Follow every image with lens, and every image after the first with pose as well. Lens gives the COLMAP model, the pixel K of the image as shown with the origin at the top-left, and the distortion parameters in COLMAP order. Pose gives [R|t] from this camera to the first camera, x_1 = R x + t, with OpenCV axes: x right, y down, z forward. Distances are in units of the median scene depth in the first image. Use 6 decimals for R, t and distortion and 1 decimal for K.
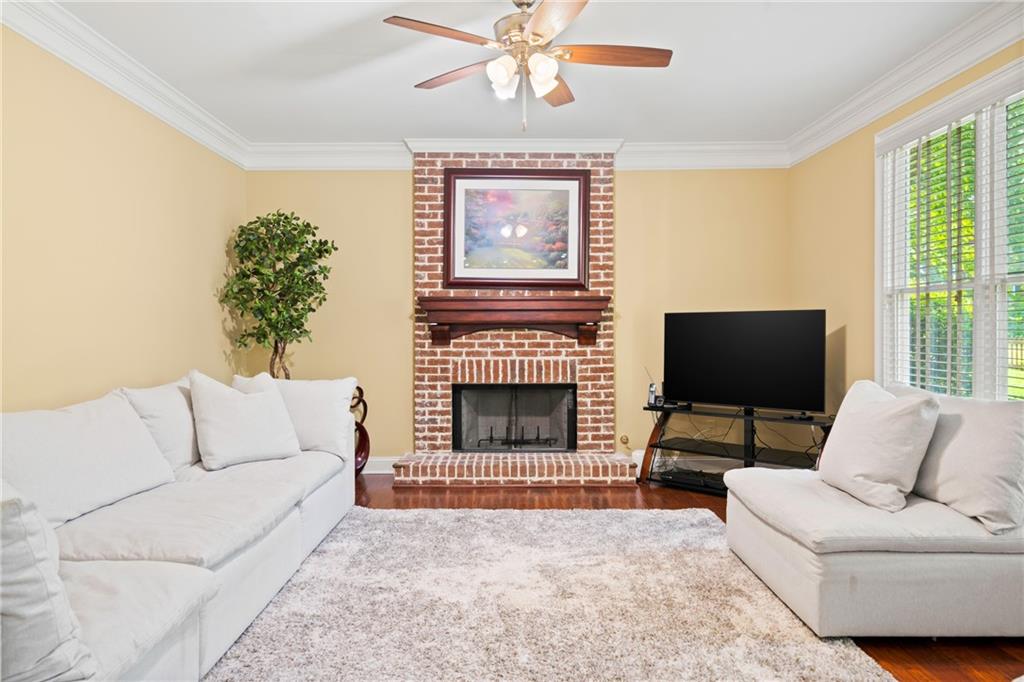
lens RADIAL K [[691.1, 0, 498.9], [0, 691.1, 329.2], [0, 0, 1]] dist [0.001888, 0.000056]
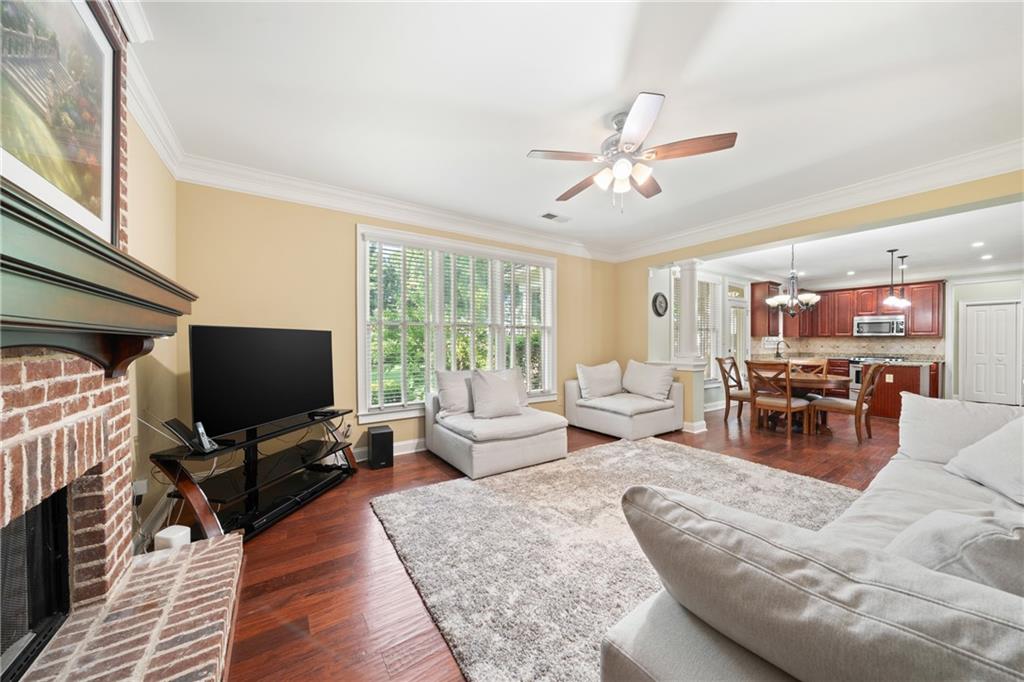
lens RADIAL K [[354.9, 0, 508.4], [0, 354.9, 342.6], [0, 0, 1]] dist [-0.002950, -0.000398]
pose [[-0.567077, -0.000889, 0.823664, -0.266133], [0.001402, 0.999997, 0.002044, -0.003829], [-0.823664, 0.002314, -0.567074, 0.948396]]
